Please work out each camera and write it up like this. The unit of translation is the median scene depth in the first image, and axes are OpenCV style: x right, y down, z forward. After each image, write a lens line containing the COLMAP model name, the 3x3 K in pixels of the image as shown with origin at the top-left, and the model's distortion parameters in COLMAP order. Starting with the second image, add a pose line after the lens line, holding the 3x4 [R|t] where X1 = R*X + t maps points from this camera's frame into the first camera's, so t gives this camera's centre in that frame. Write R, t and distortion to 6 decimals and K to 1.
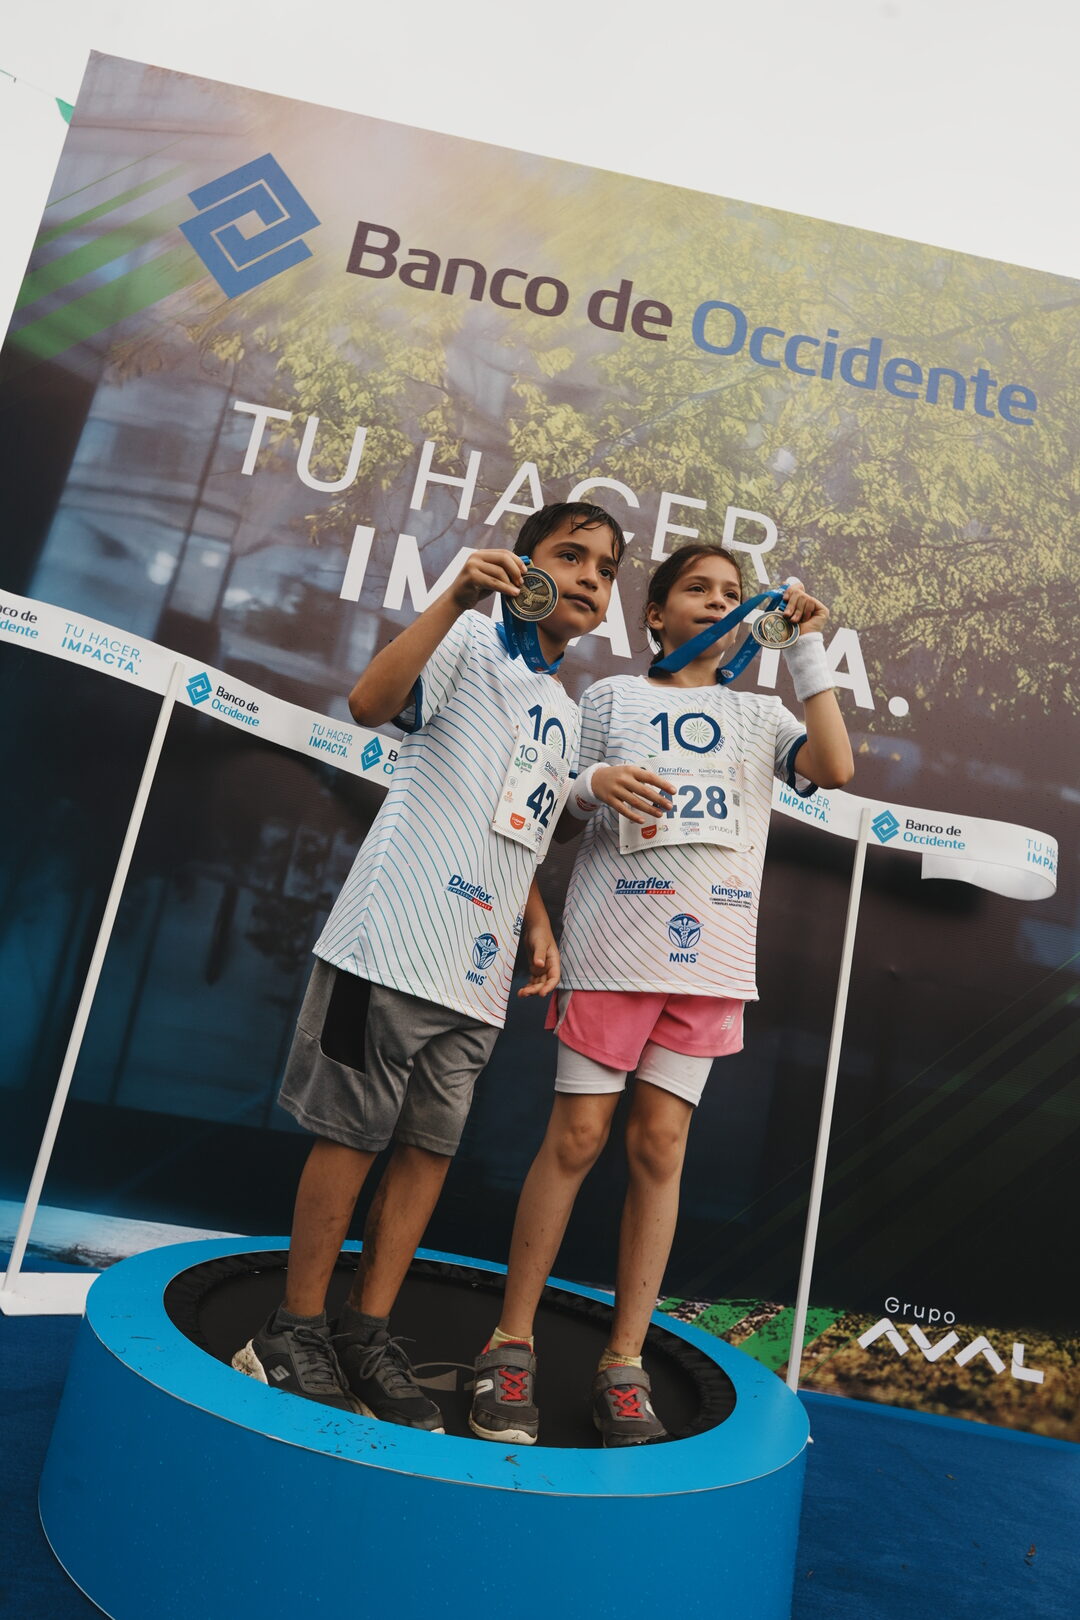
lens RADIAL K [[1072.0, 0, 531.0], [0, 1072.0, 809.7], [0, 0, 1]] dist [-0.040032, 0.052625]
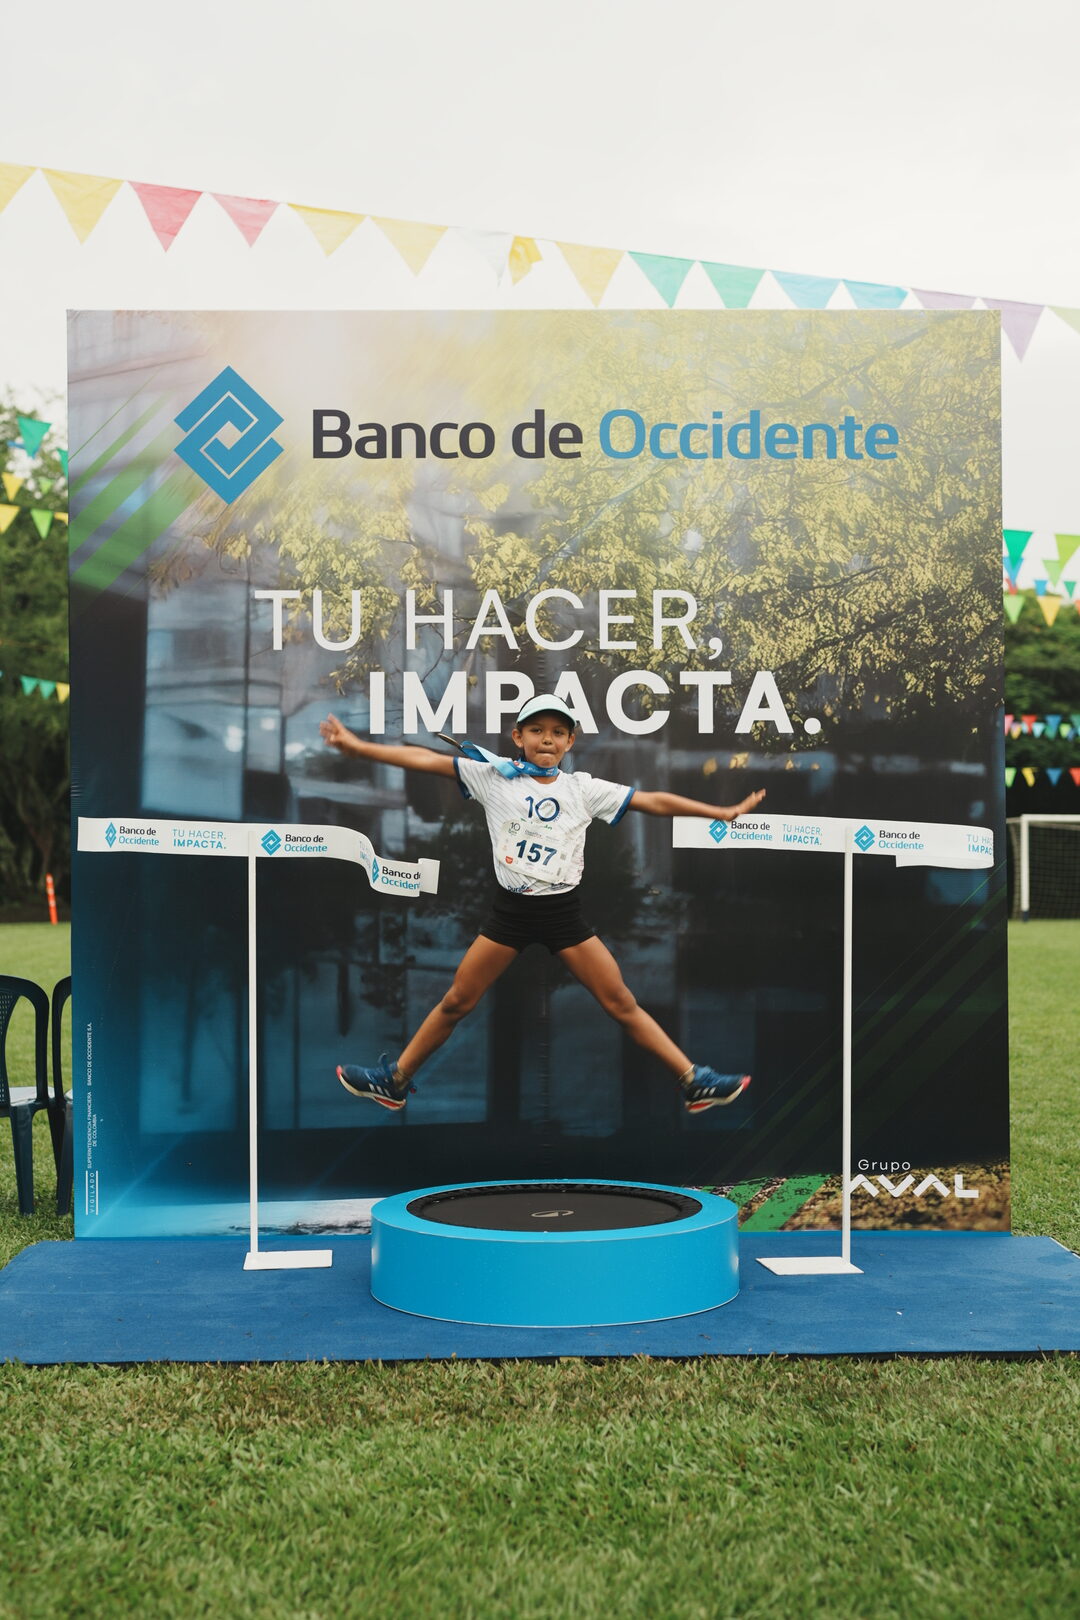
lens RADIAL K [[2266.5, 0, 511.5], [0, 2266.5, 803.3], [0, 0, 1]] dist [0.008116, 0.000000]
pose [[0.980319, -0.186313, -0.065293, 0.149152], [0.195182, 0.964338, 0.178765, -0.552736], [0.029658, -0.187990, 0.981723, -1.659437]]
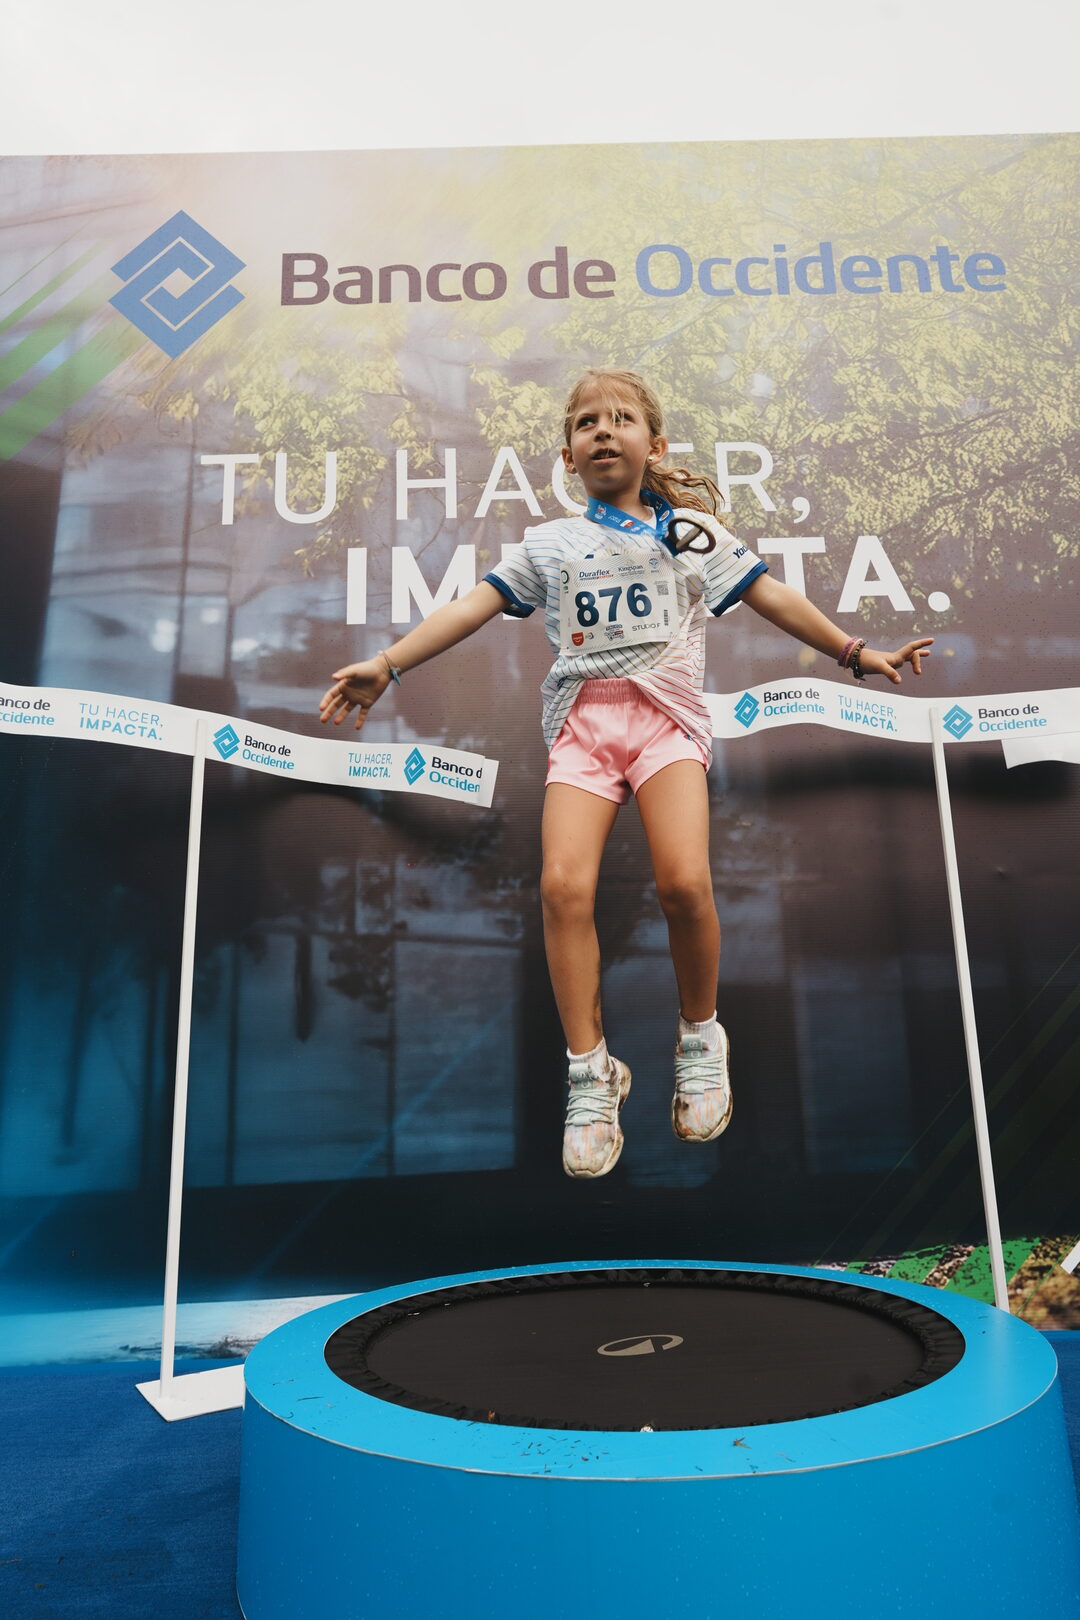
lens RADIAL K [[1072.0, 0, 533.4], [0, 1072.0, 805.7], [0, 0, 1]] dist [-0.040032, 0.052625]
pose [[0.974008, -0.224130, -0.032771, -0.017947], [0.222898, 0.974124, -0.037390, 0.035406], [0.040303, 0.029113, 0.998763, 0.038628]]
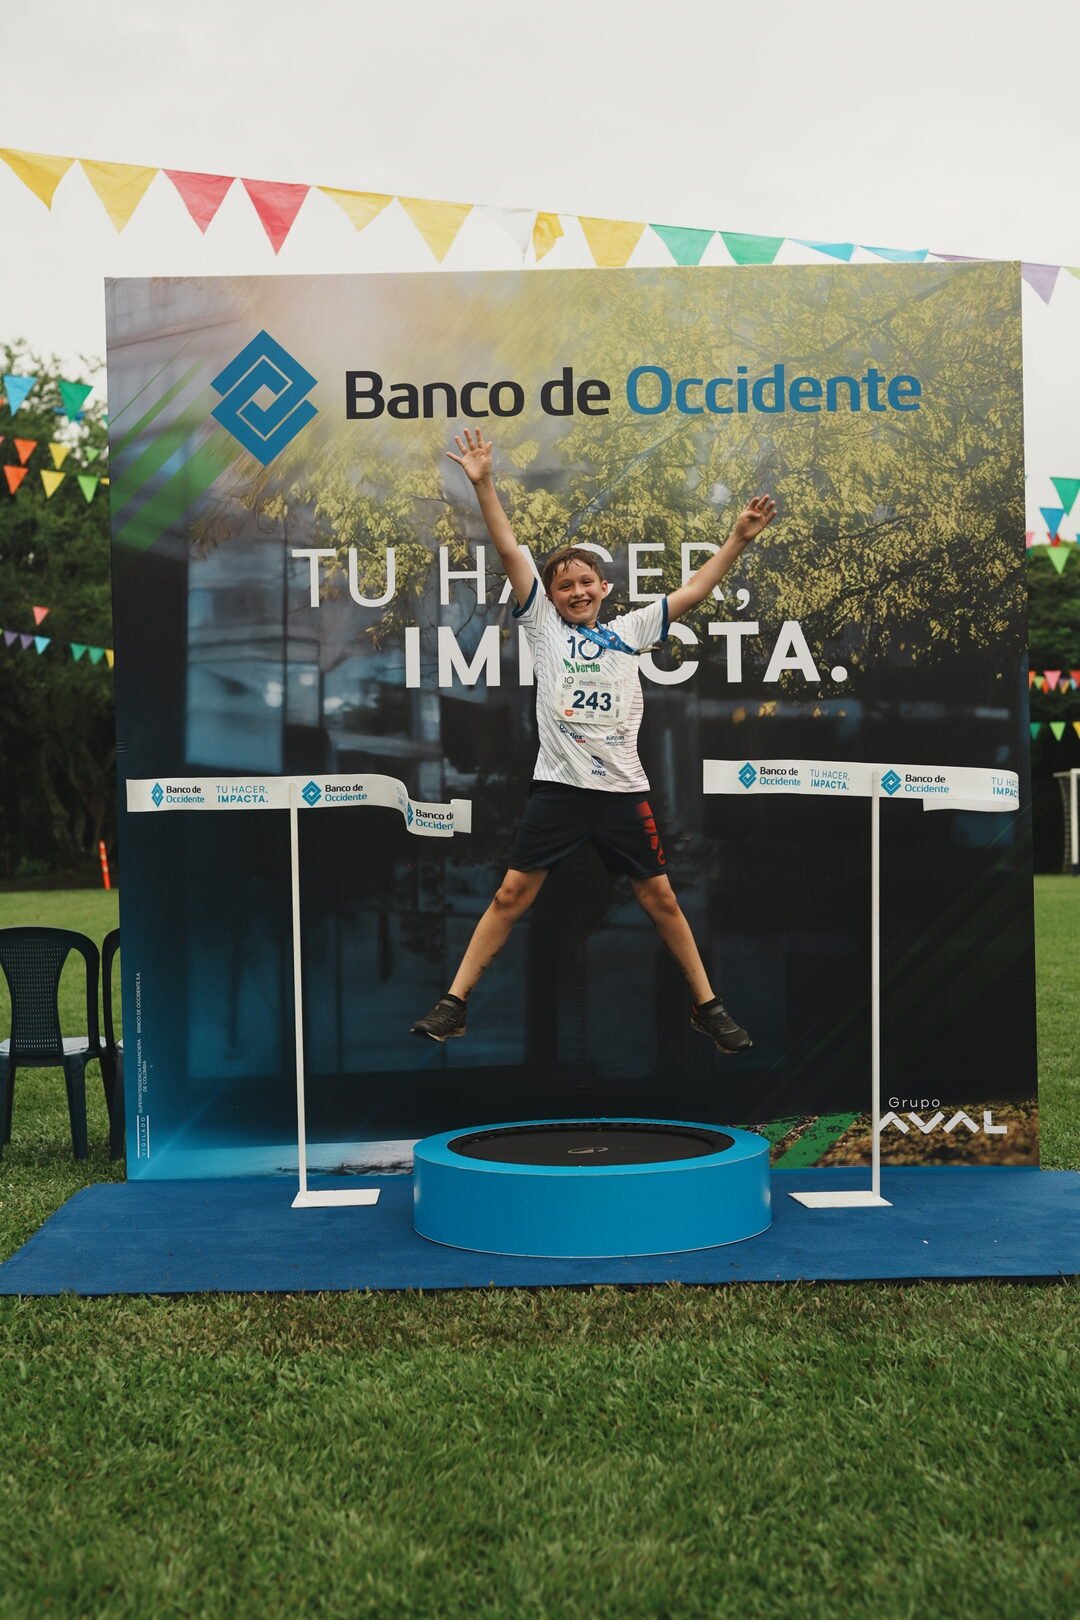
lens RADIAL K [[2266.5, 0, 509.3], [0, 2266.5, 806.0], [0, 0, 1]] dist [0.008116, 0.000000]
pose [[0.975964, -0.197825, -0.091429, 0.170094], [0.212163, 0.958356, 0.191157, -0.546821], [0.049806, -0.205960, 0.977292, -1.725041]]
